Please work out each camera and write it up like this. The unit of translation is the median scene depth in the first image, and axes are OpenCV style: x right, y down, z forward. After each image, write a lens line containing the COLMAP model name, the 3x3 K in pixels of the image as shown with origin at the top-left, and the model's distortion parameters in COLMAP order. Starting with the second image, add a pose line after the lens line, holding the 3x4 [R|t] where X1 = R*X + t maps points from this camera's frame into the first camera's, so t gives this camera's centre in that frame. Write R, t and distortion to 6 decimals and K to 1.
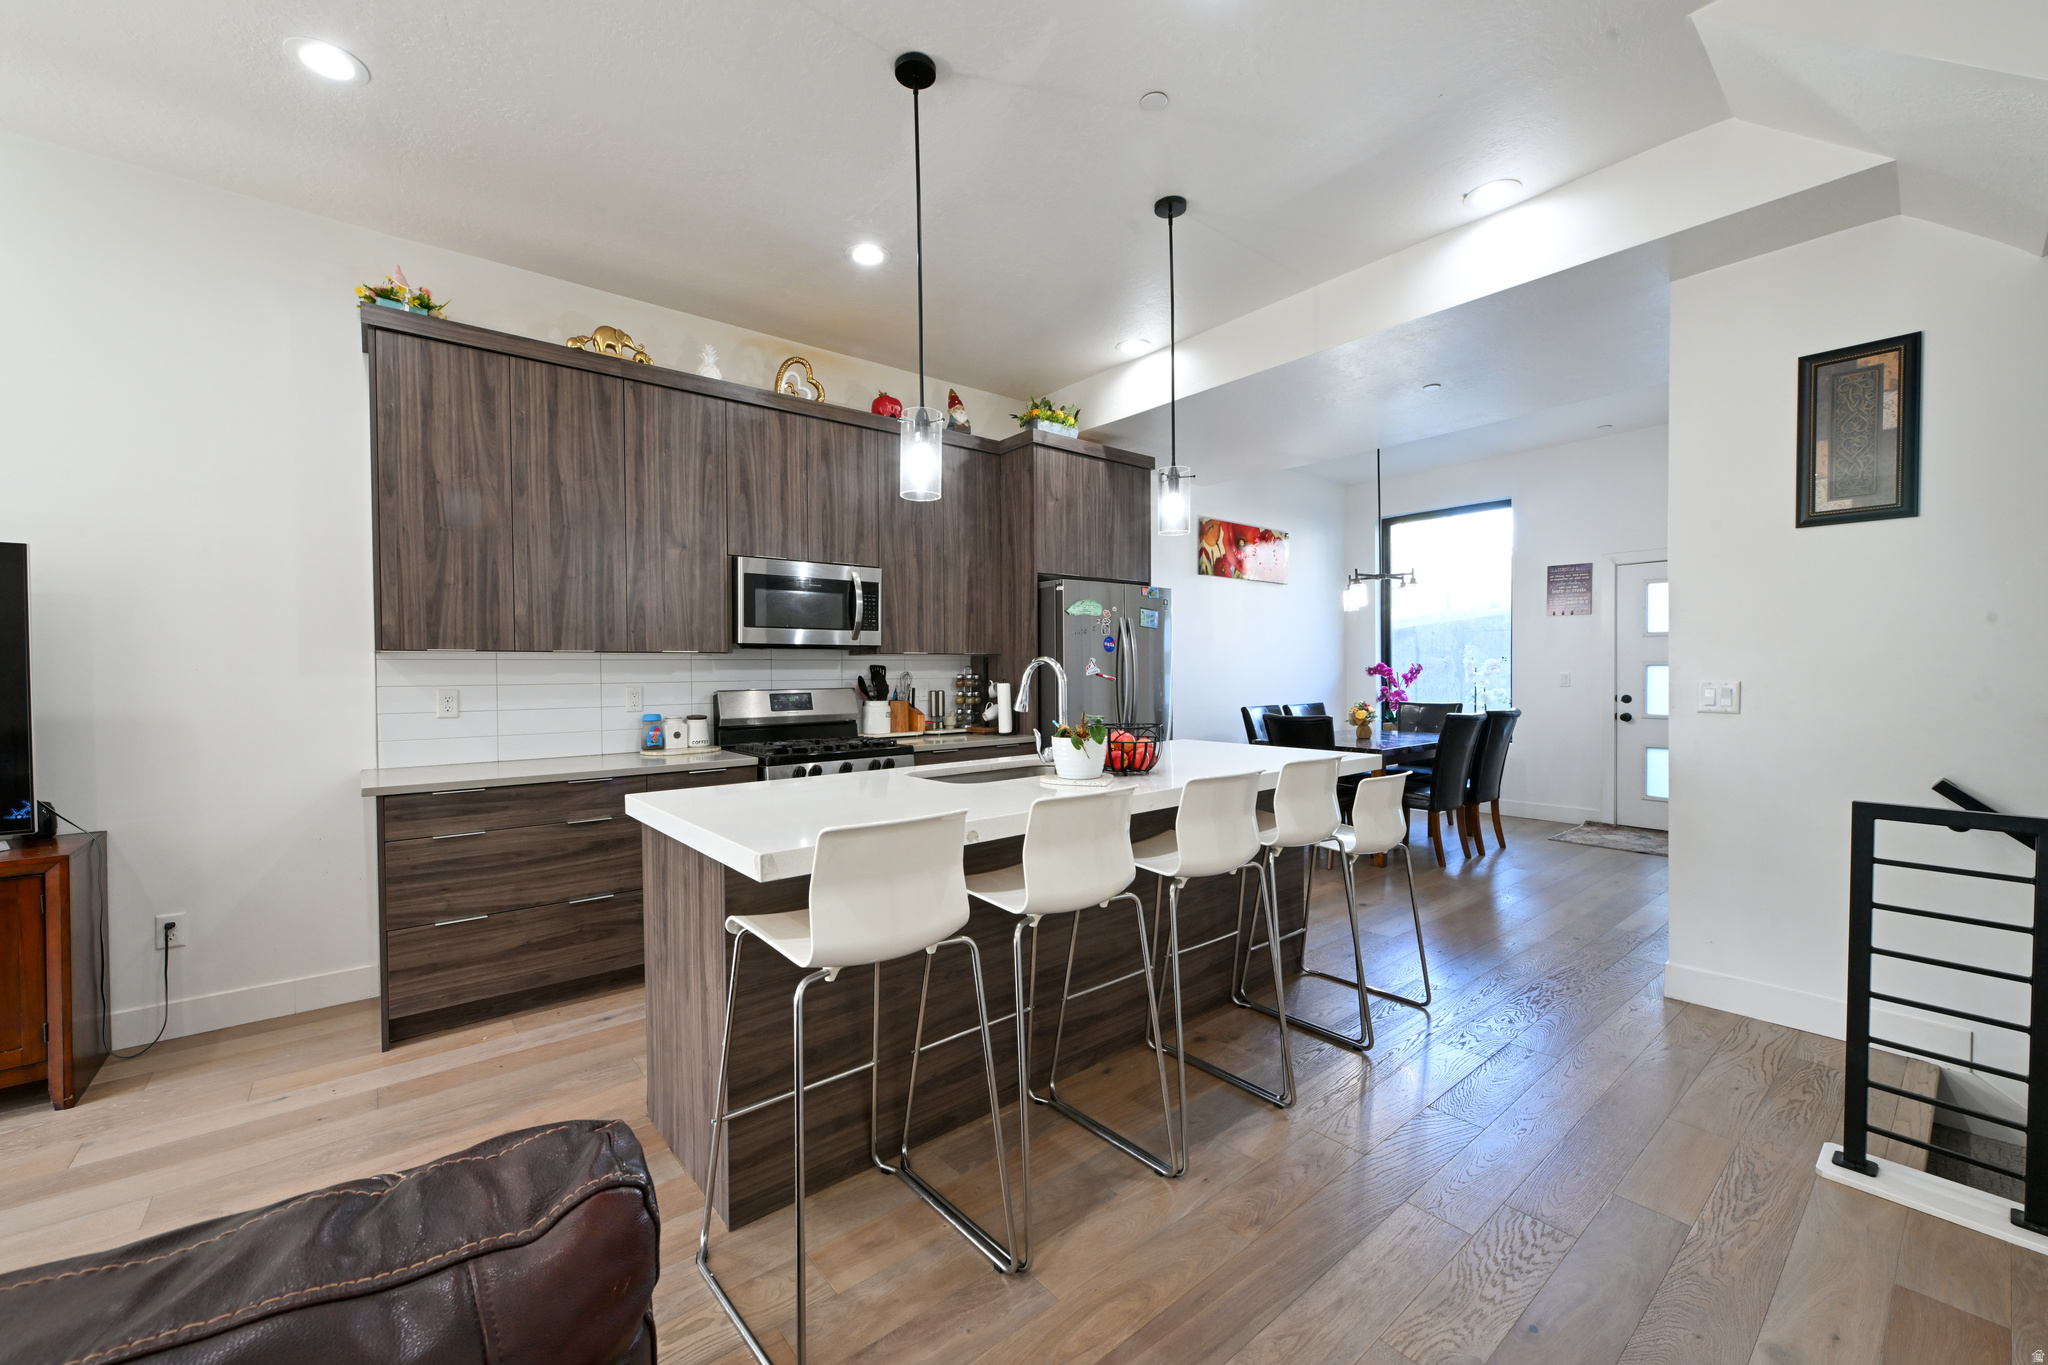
lens RADIAL K [[808.6, 0, 1014.4], [0, 808.6, 682.9], [0, 0, 1]] dist [0.004130, 0.000161]
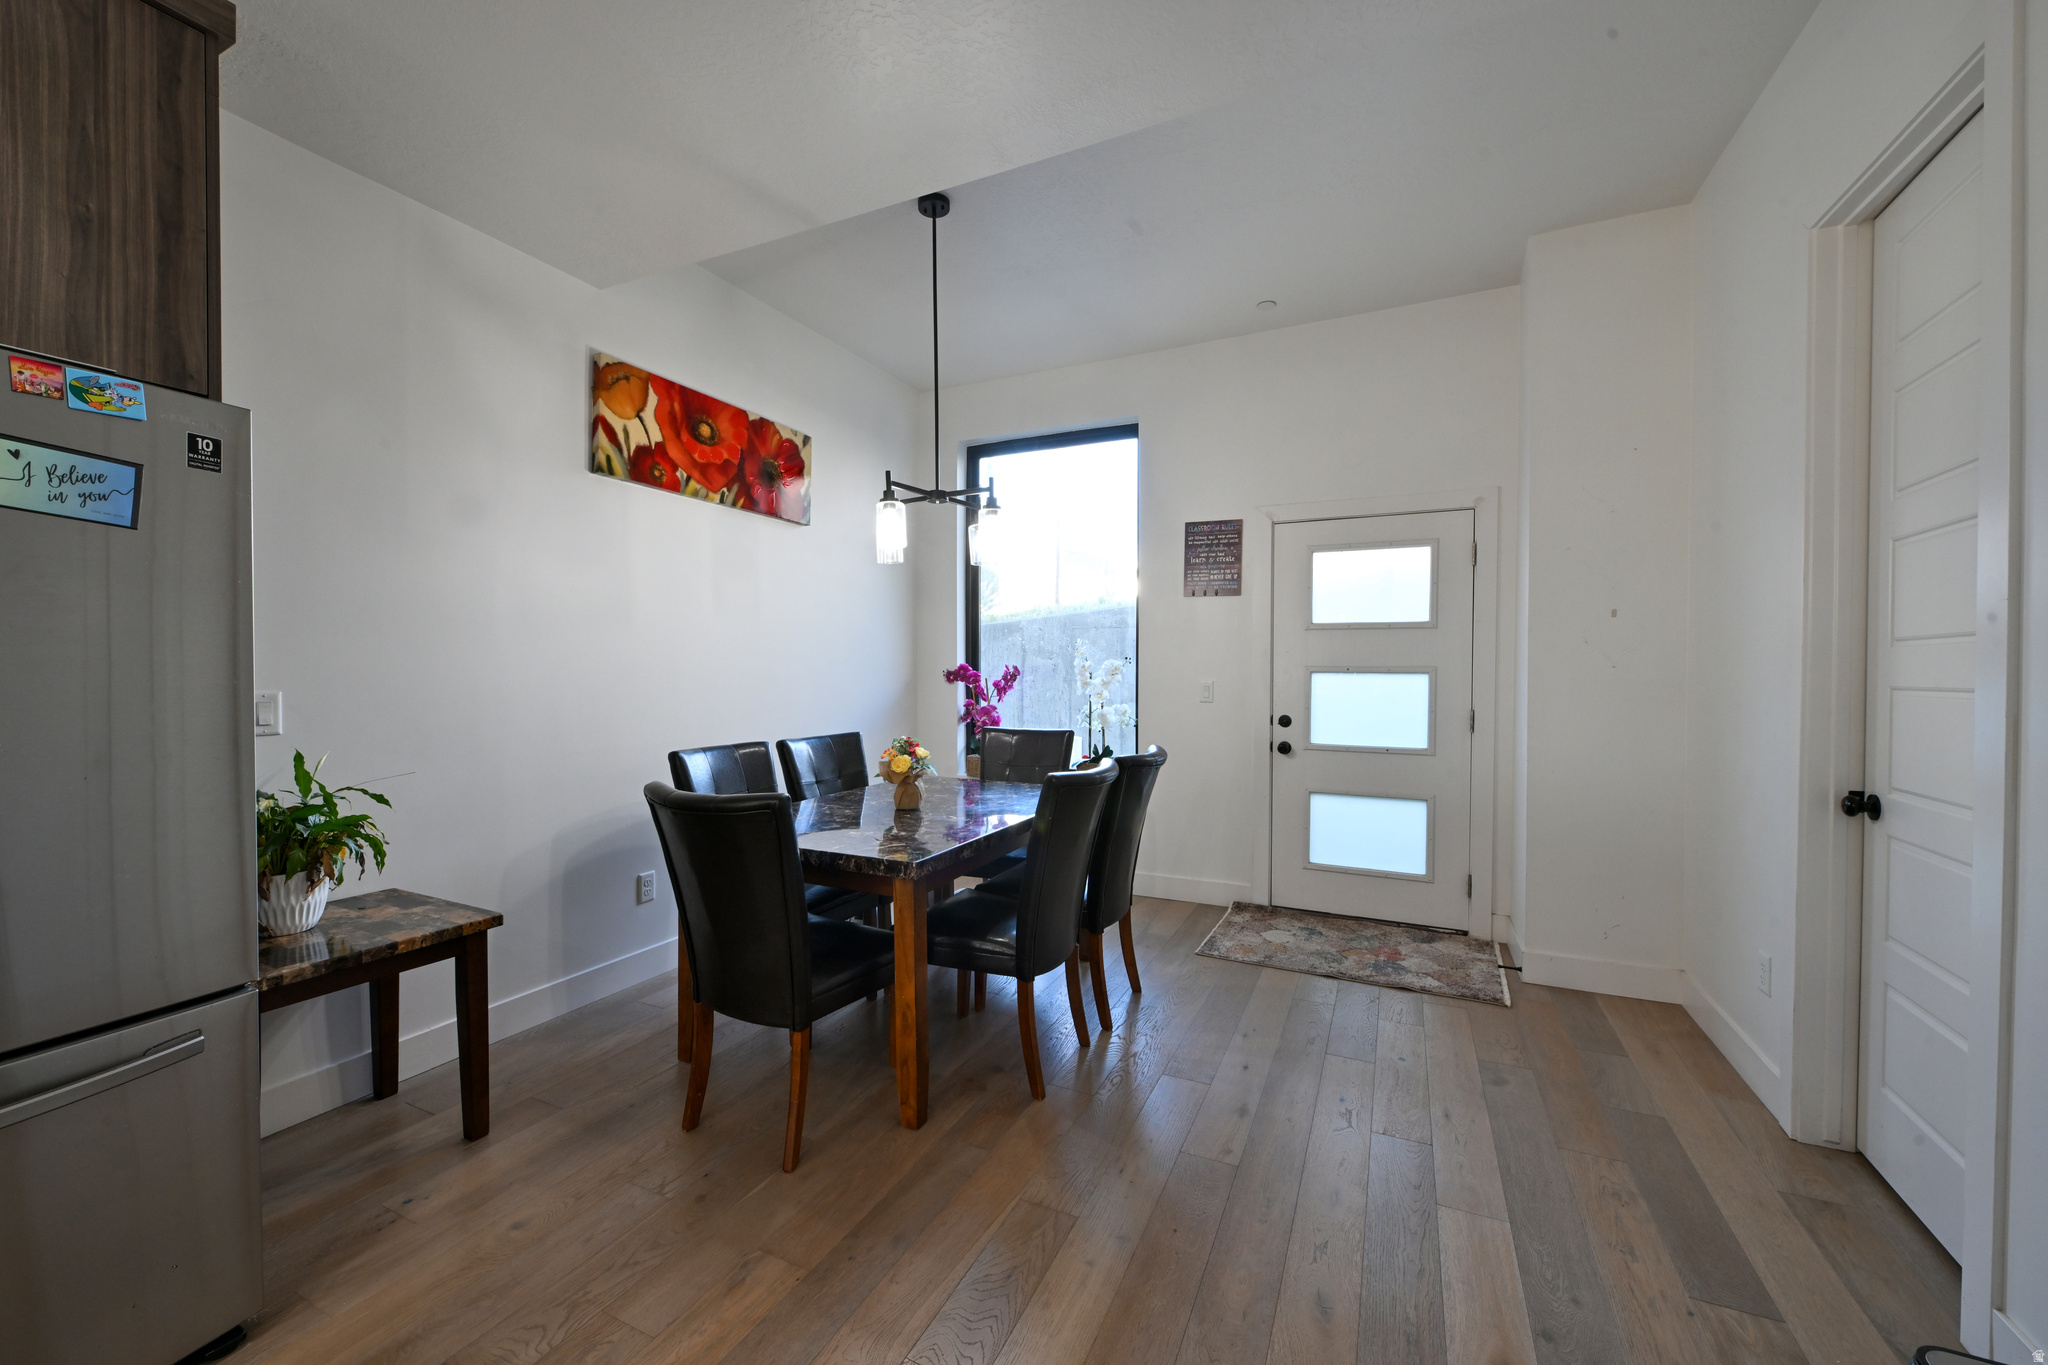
lens RADIAL K [[808.6, 0, 1014.3], [0, 808.6, 681.4], [0, 0, 1]] dist [0.004130, 0.000161]
pose [[0.906258, 0.004175, 0.422705, 0.353719], [-0.003175, 0.999990, -0.003070, -0.014439], [-0.422713, 0.001440, 0.906262, 0.647643]]
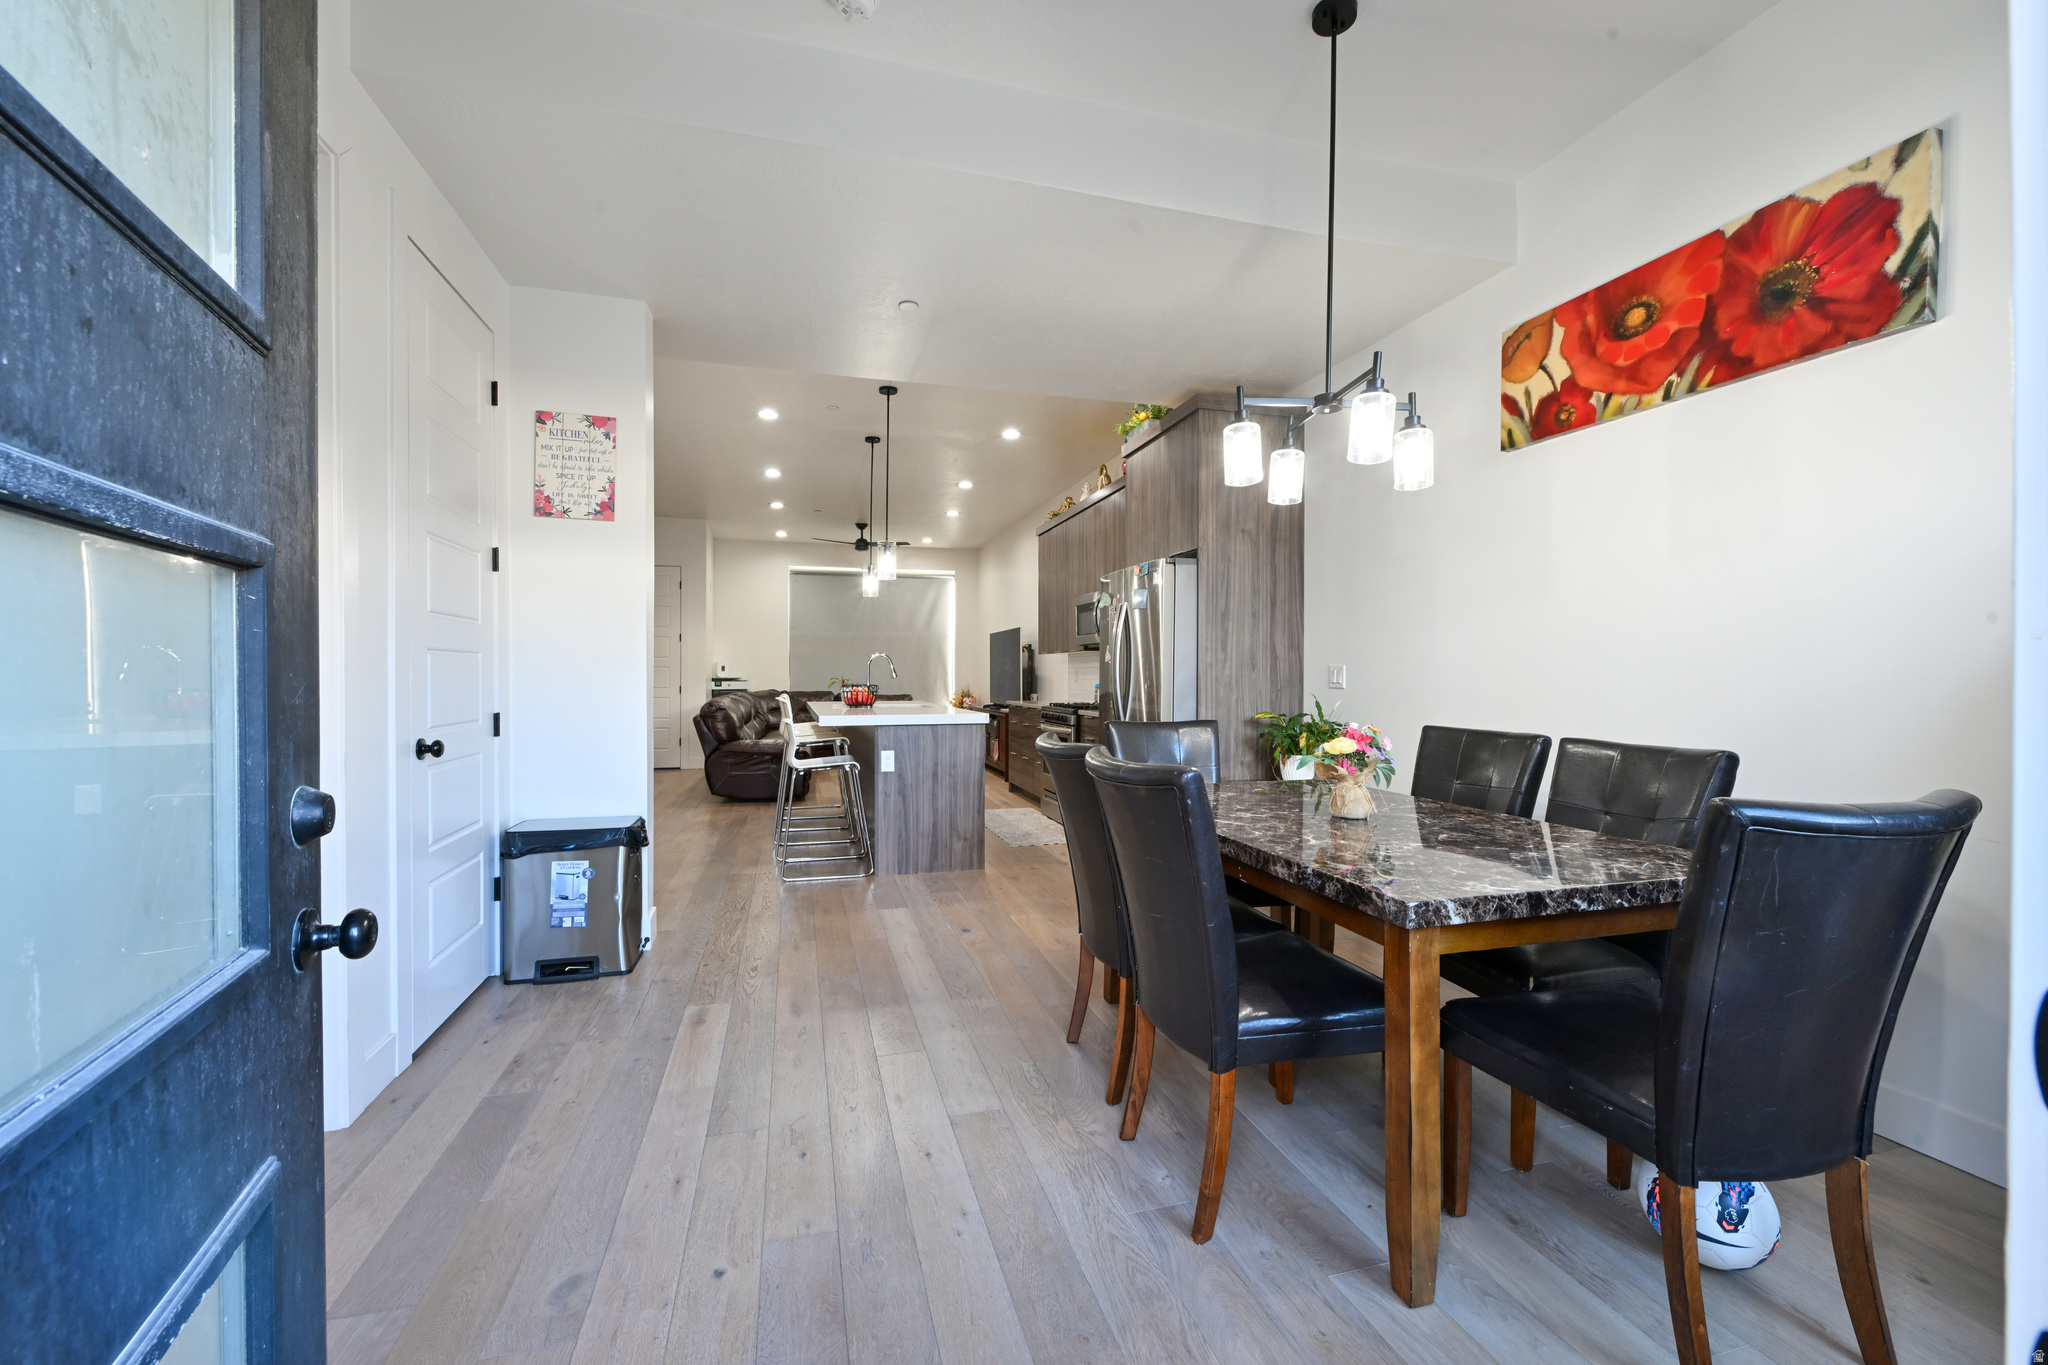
lens RADIAL K [[808.6, 0, 1016.5], [0, 808.6, 676.5], [0, 0, 1]] dist [0.004130, 0.000161]
pose [[-0.409754, 0.013345, -0.912098, 1.107358], [-0.012114, 0.999725, 0.020069, -0.008415], [0.912116, 0.019273, -0.409480, 1.305619]]
